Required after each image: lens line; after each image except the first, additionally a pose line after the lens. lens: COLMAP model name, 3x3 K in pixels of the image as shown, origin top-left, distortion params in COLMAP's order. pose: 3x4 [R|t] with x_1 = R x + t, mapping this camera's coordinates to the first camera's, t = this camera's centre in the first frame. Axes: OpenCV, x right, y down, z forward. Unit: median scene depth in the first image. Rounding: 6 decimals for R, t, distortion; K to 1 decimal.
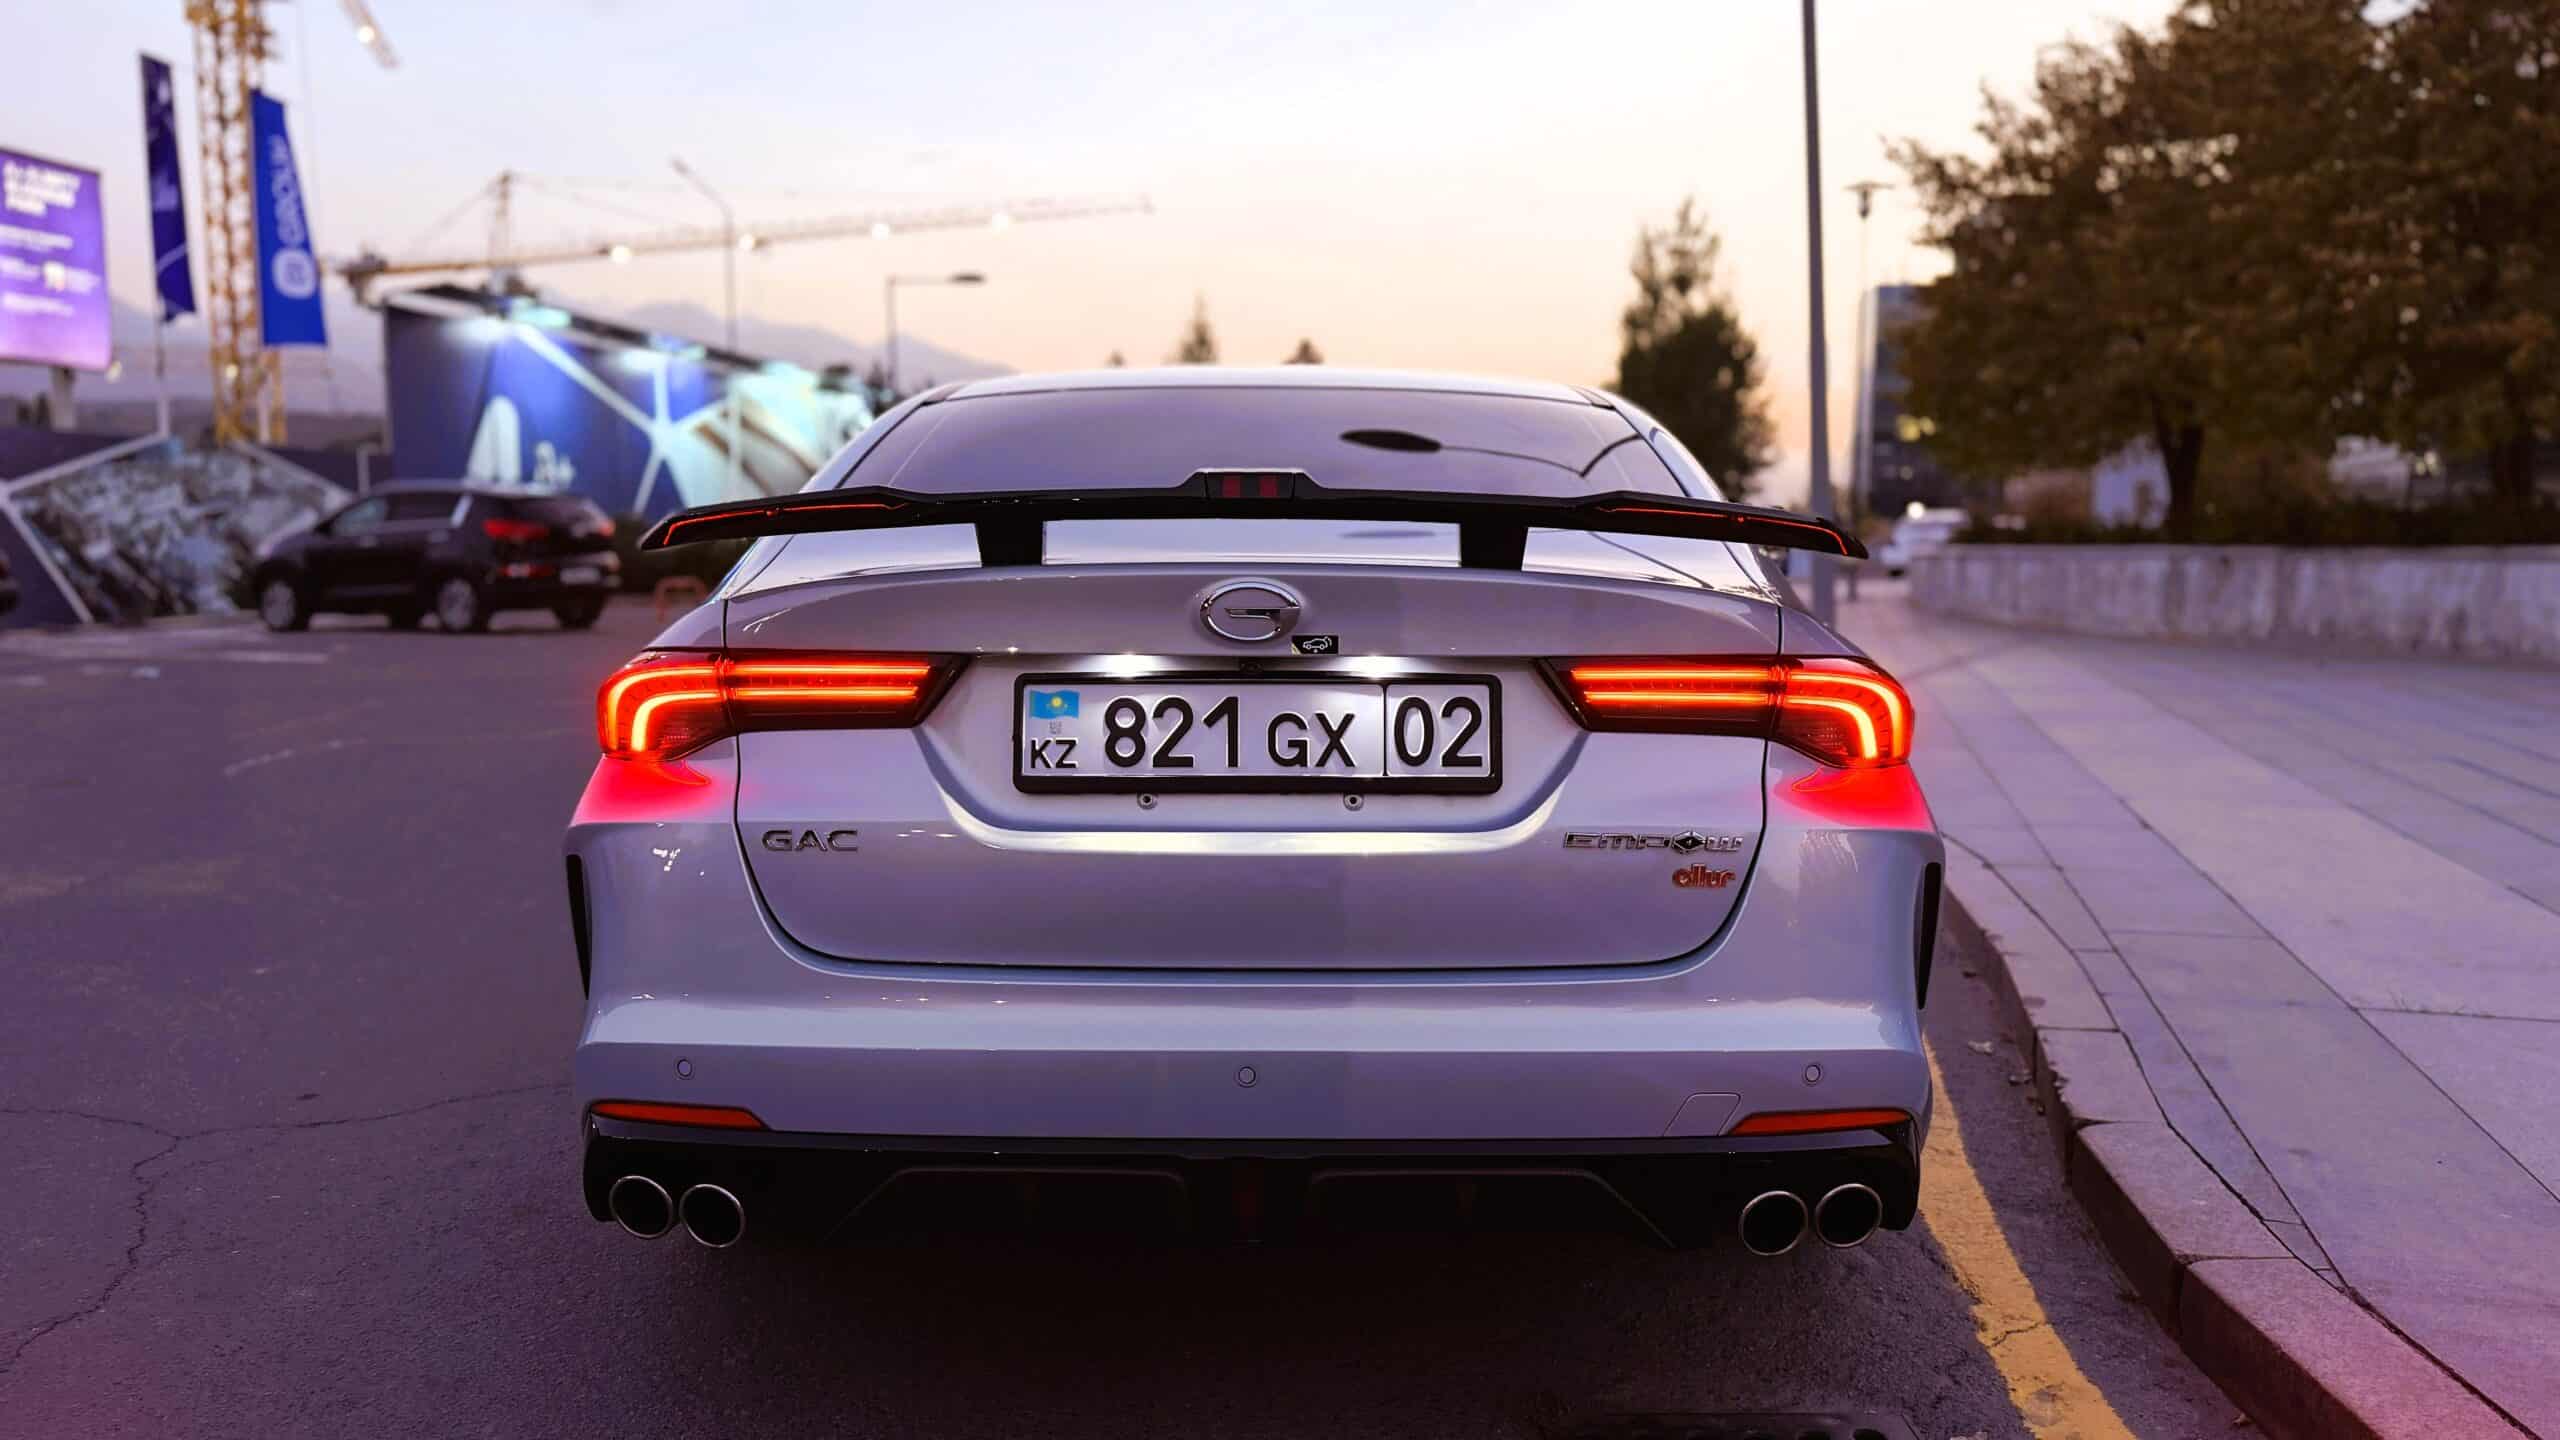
lens RADIAL K [[1776.0, 0, 1280.0], [0, 1776.0, 720.0], [0, 0, 1]] dist [0.097831, -0.153233]
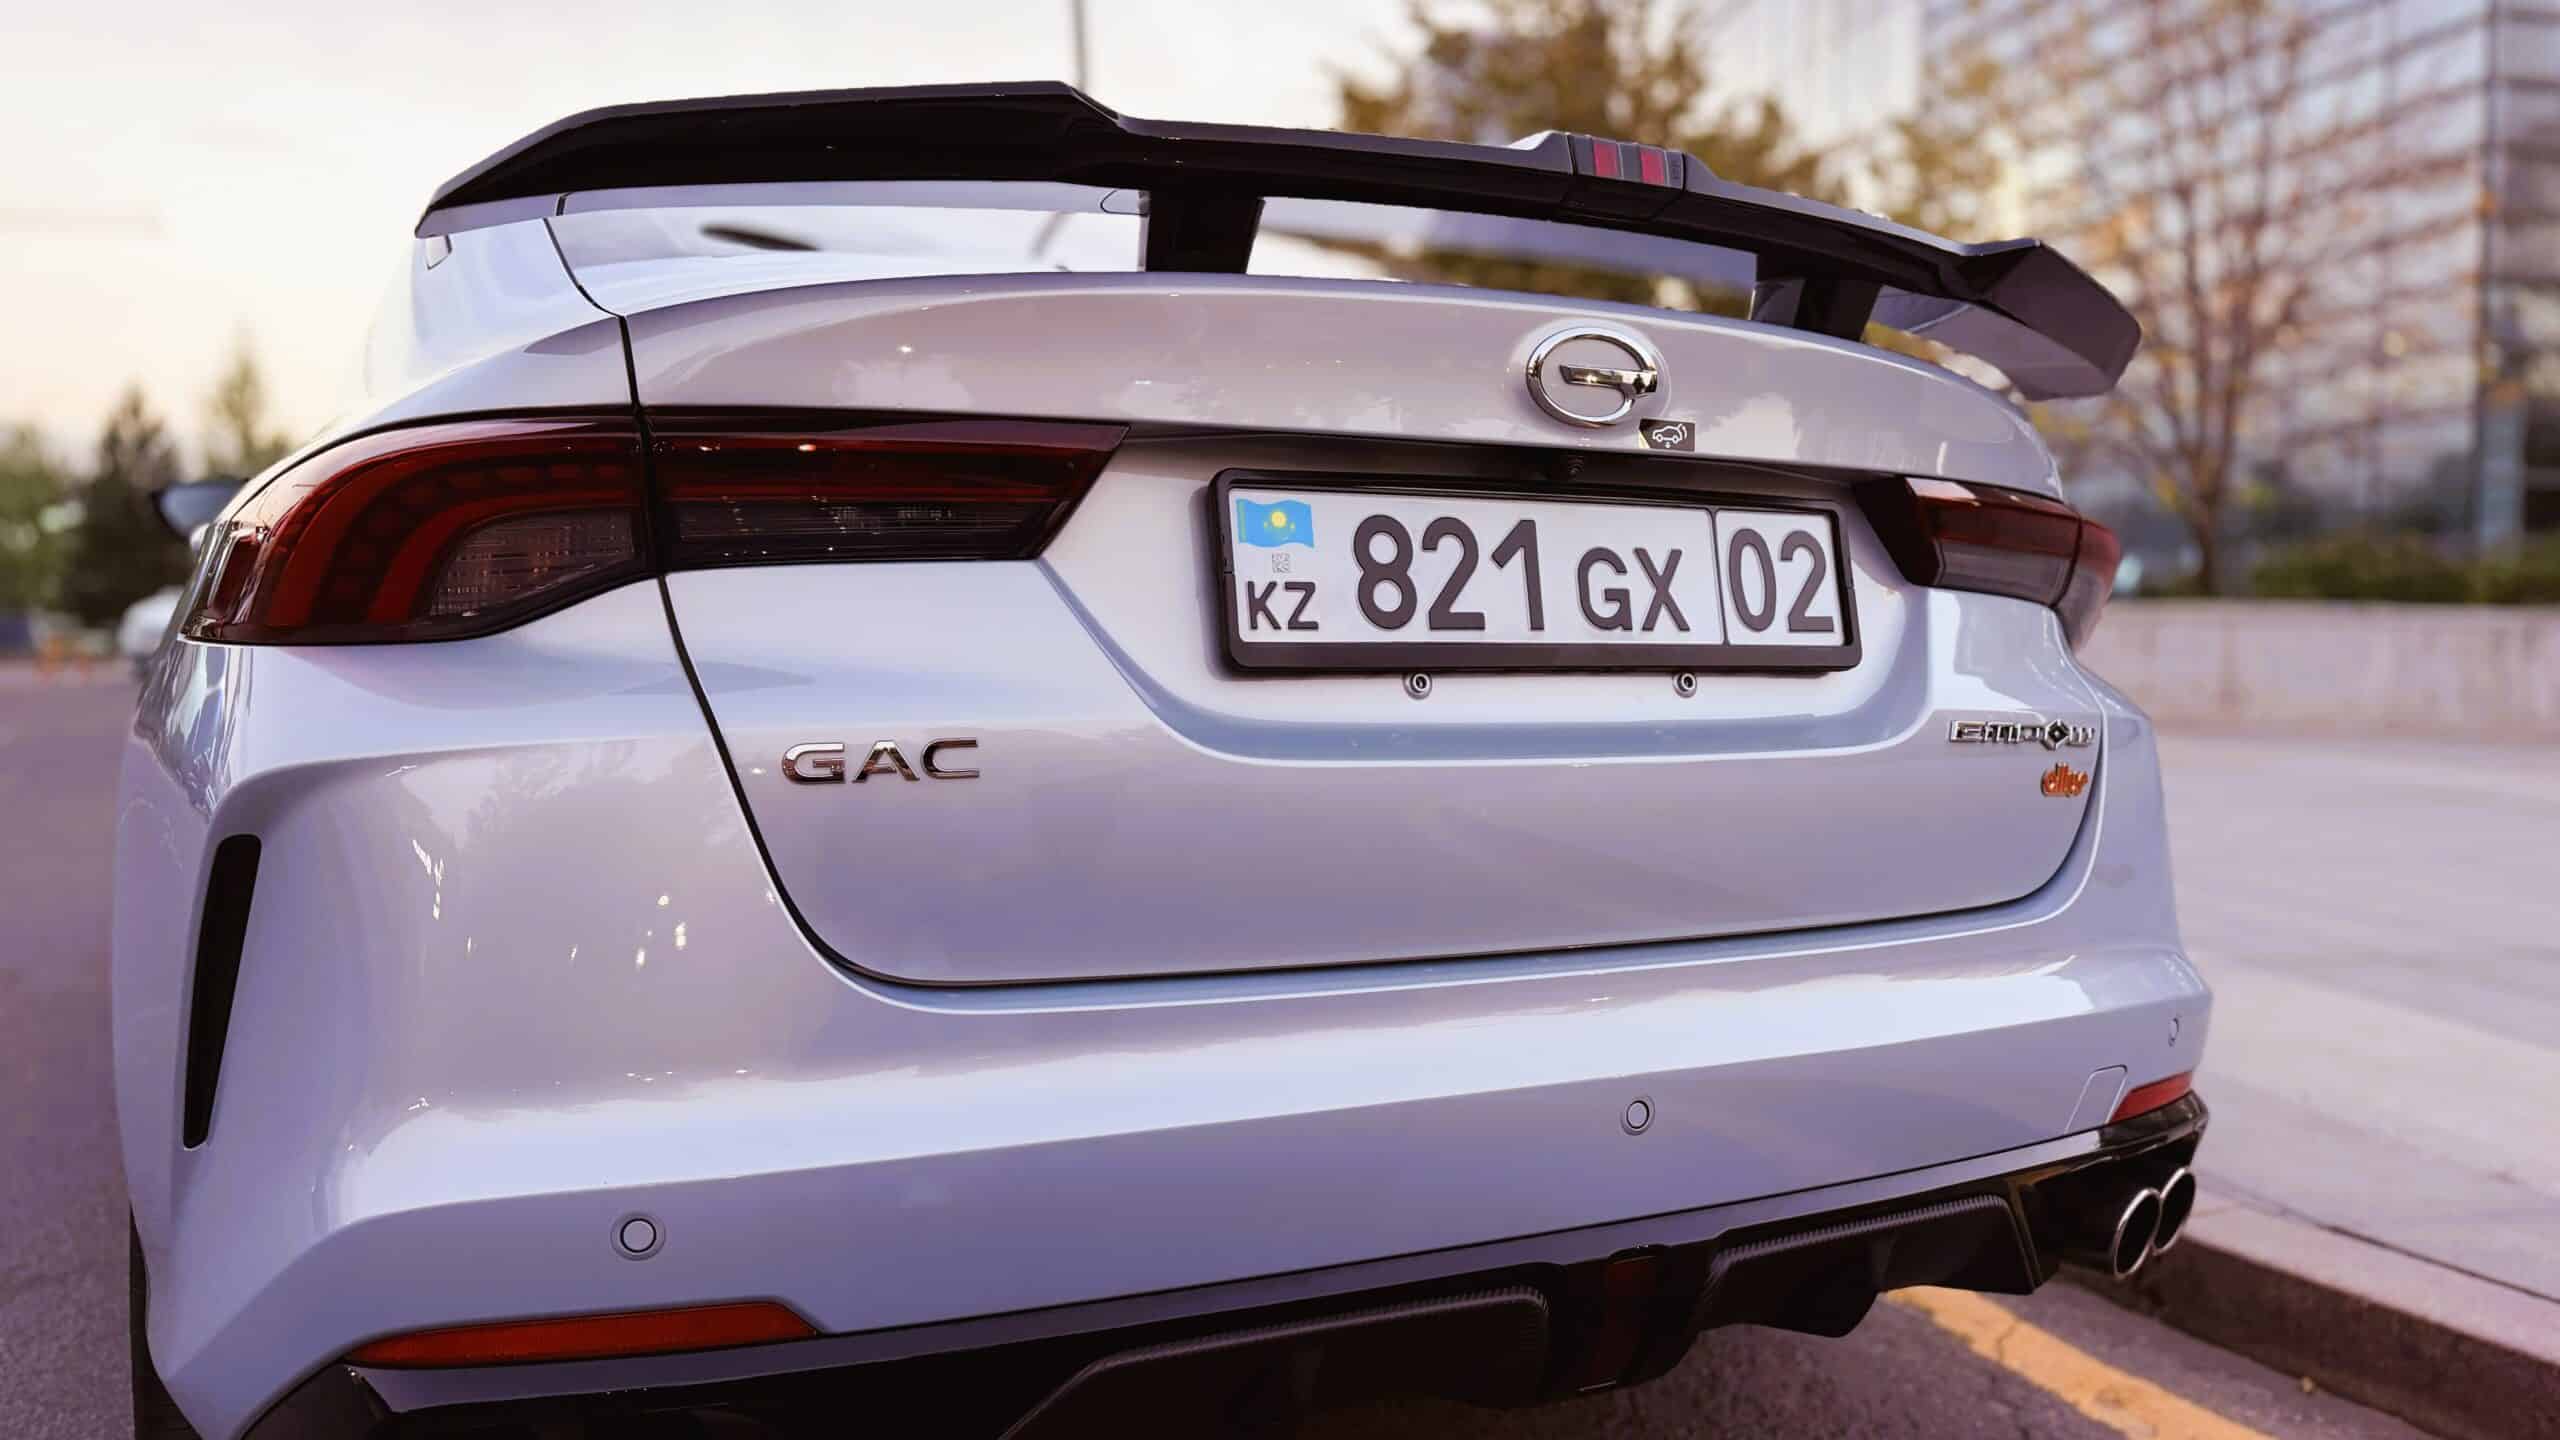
lens RADIAL K [[1812.6, 0, 1268.1], [0, 1812.6, 754.2], [0, 0, 1]] dist [0.106398, -0.155185]
pose [[0.878539, -0.022163, 0.477157, -0.416704], [0.036559, 0.999113, -0.020905, 0.080371], [-0.476270, 0.035811, 0.878569, 0.481661]]
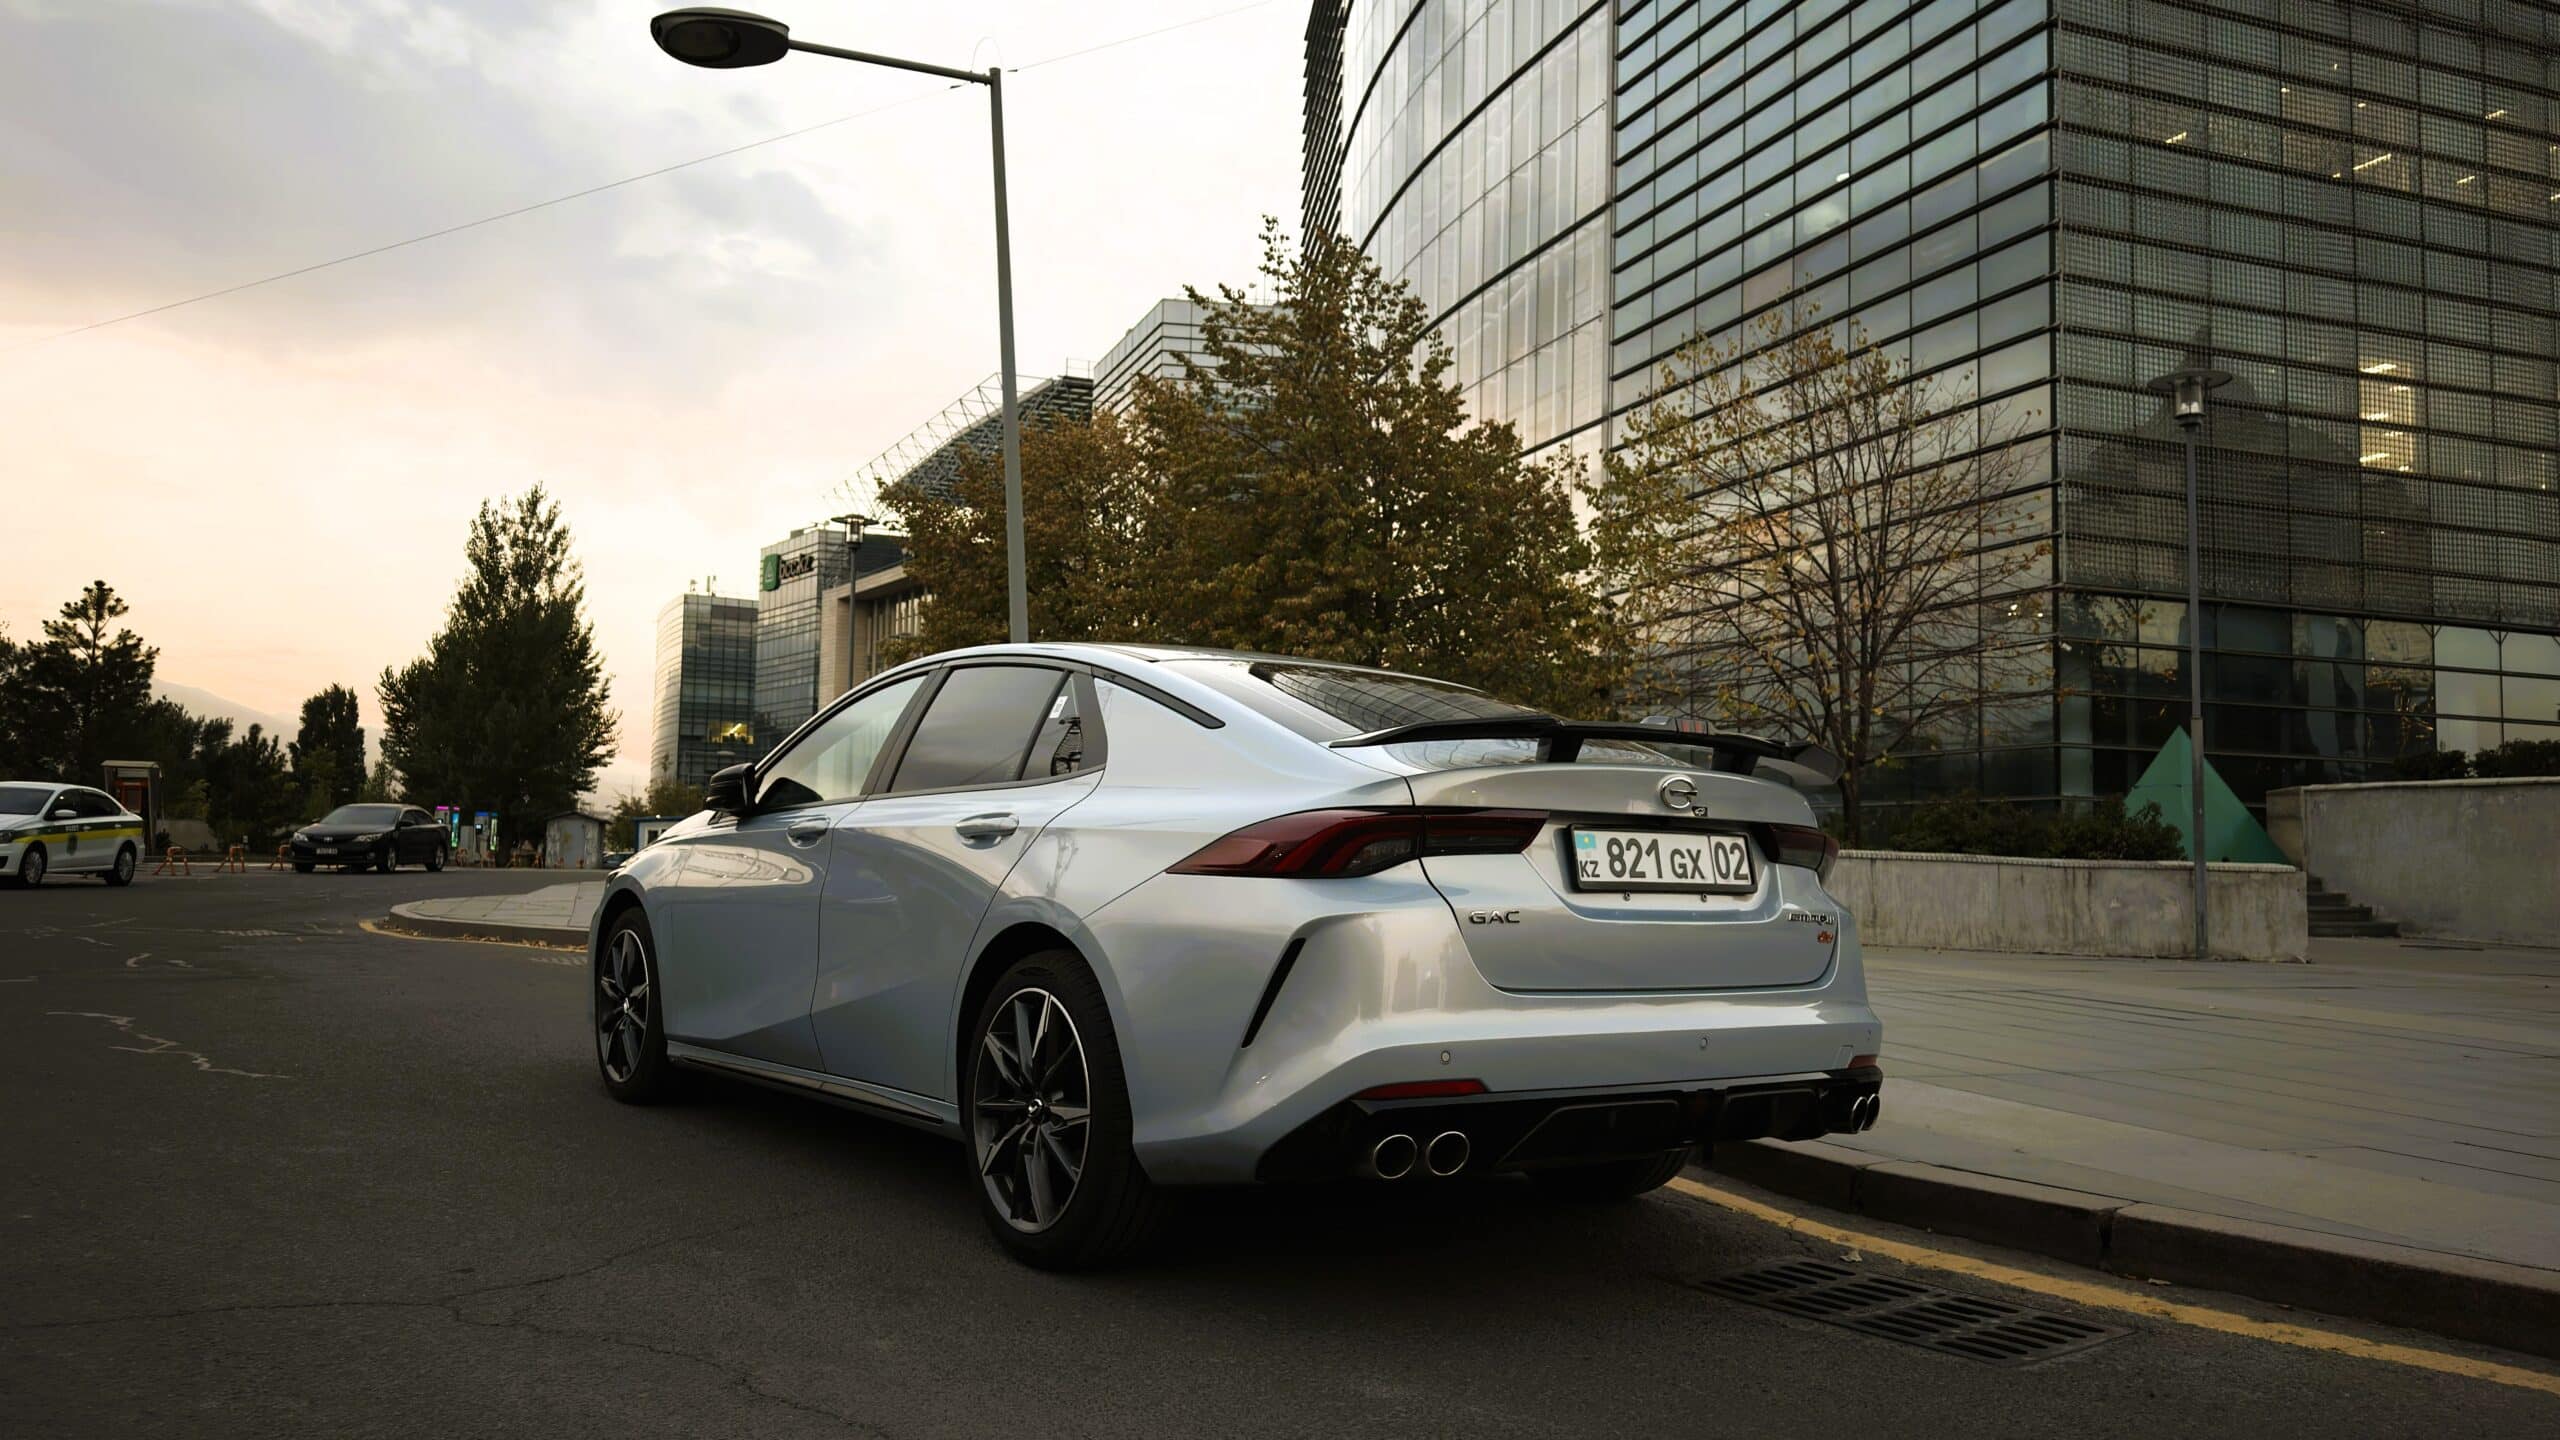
lens RADIAL K [[1776.0, 0, 1280.0], [0, 1776.0, 720.0], [0, 0, 1]] dist [0.097831, -0.153233]
pose [[0.790421, 0.068728, 0.608697, -1.457141], [0.034622, 0.987085, -0.156411, 0.139487], [-0.611585, 0.144705, 0.777833, -0.208057]]
